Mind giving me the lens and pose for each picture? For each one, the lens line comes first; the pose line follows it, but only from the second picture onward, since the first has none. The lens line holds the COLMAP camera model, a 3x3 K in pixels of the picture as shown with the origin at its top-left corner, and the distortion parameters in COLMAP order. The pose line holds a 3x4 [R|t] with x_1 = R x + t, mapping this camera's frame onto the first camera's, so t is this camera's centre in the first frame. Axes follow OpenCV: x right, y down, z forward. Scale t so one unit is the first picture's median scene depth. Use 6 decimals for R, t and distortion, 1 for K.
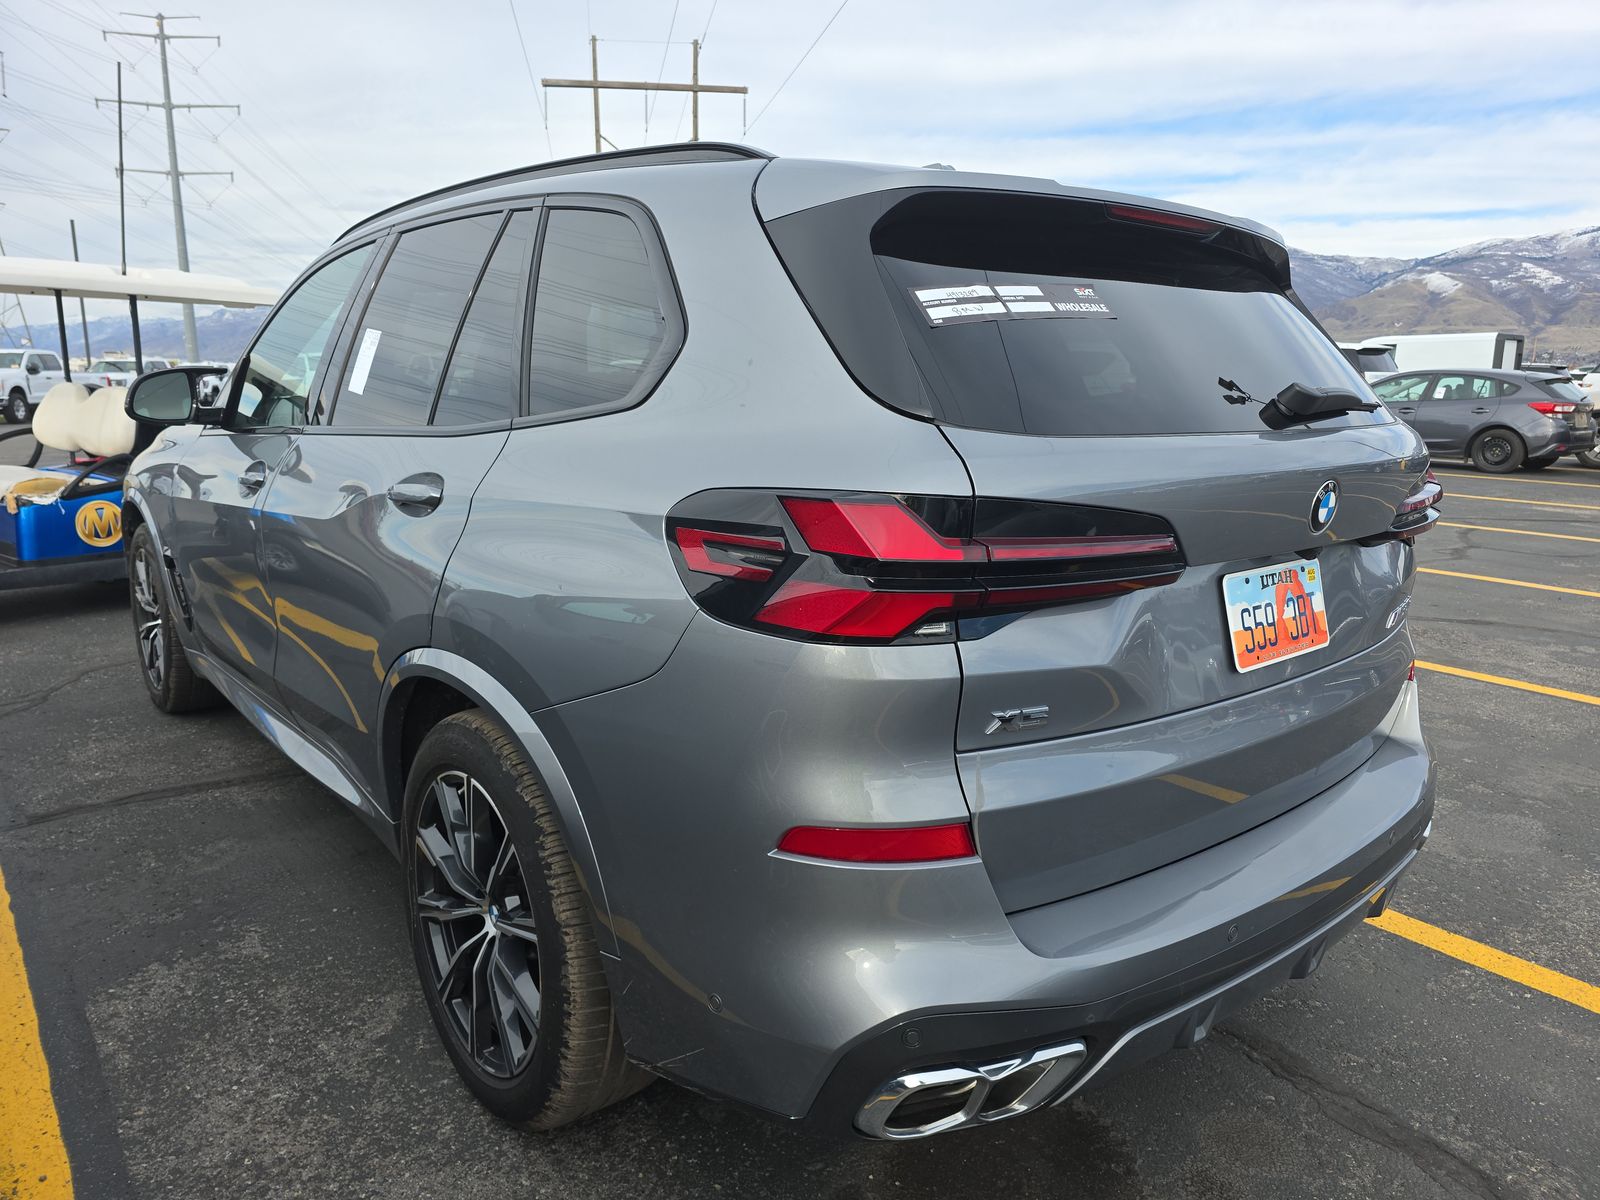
lens RADIAL K [[1077.4, 0, 800.4], [0, 1077.4, 573.4], [0, 0, 1]] dist [0.055072, 0.000164]
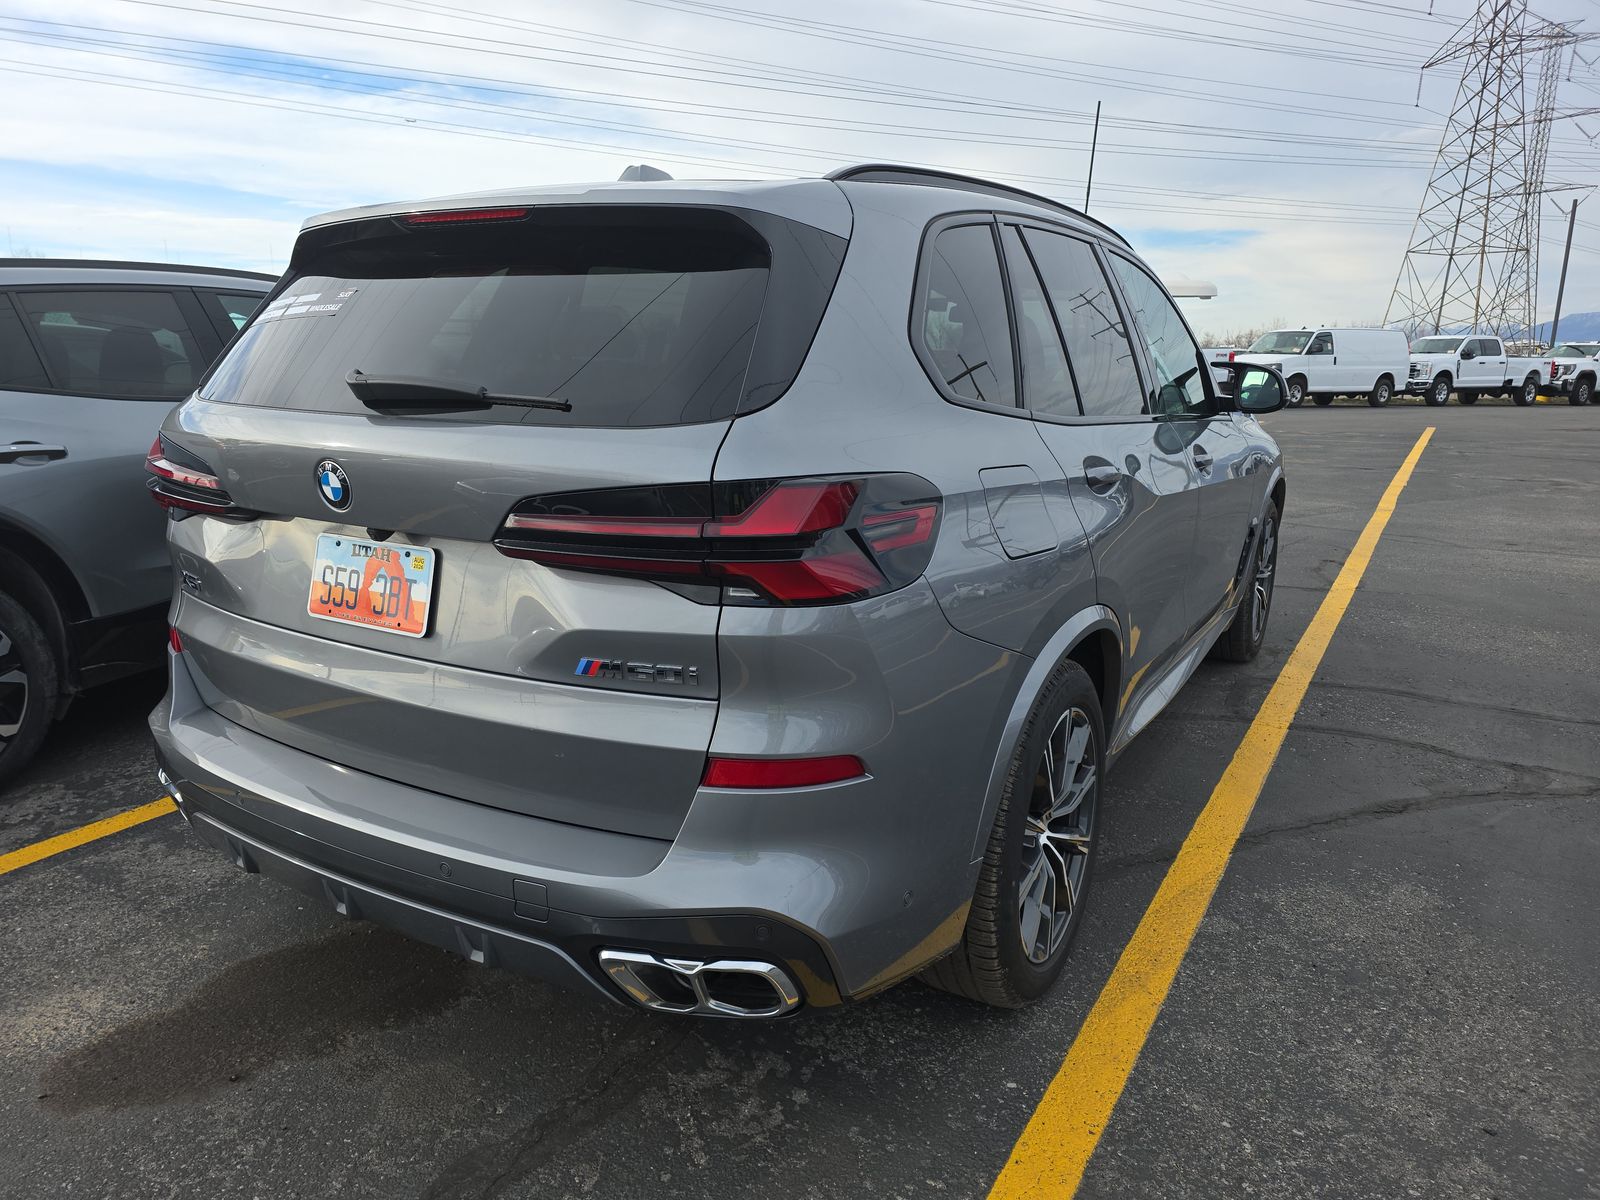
lens RADIAL K [[1132.3, 0, 846.0], [0, 1132.3, 588.1], [0, 0, 1]] dist [0.020399, -0.001653]
pose [[0.351565, 0.195852, -0.915448, 1.663716], [-0.177763, 0.974046, 0.140122, -0.204673], [0.919131, 0.113471, 0.377256, 1.027808]]
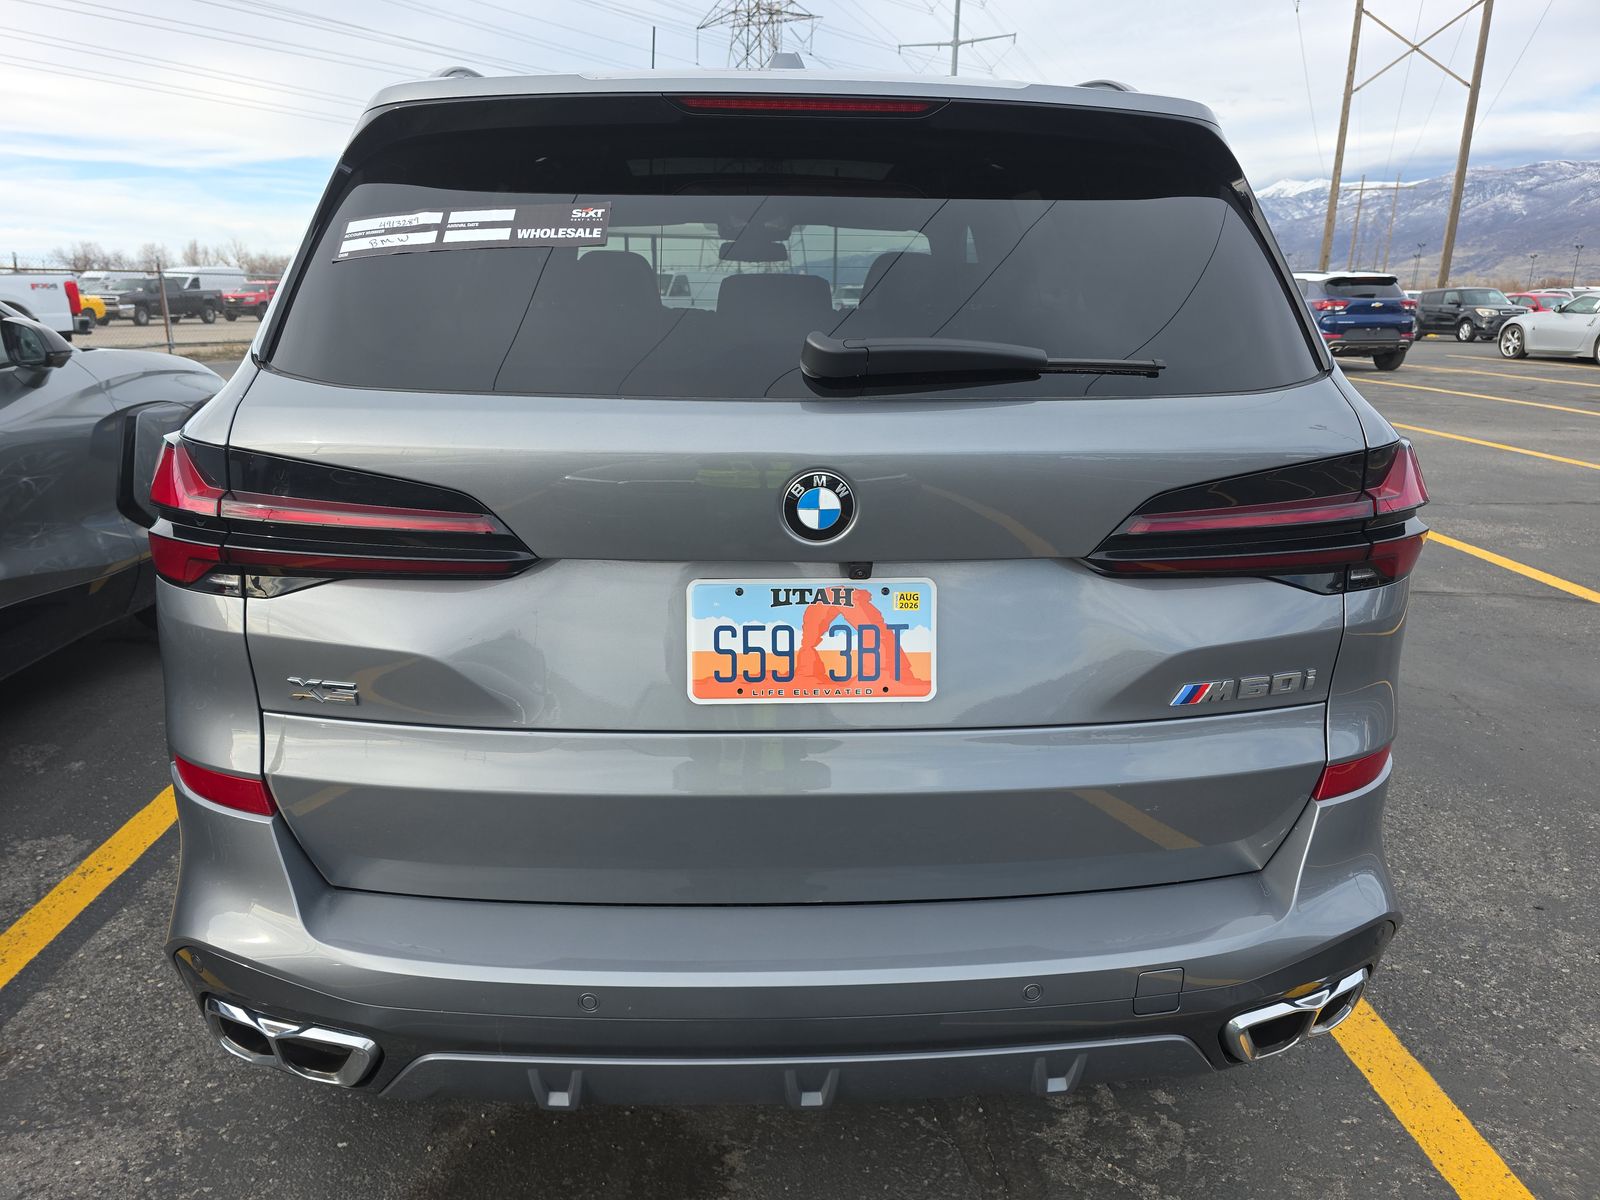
lens RADIAL K [[1082.9, 0, 791.8], [0, 1082.9, 597.3], [0, 0, 1]] dist [0.080306, -0.112340]
pose [[0.801746, 0.161503, -0.575430, 0.872123], [-0.107849, 0.986087, 0.126495, -0.089529], [0.587854, -0.039358, 0.808009, 0.390717]]
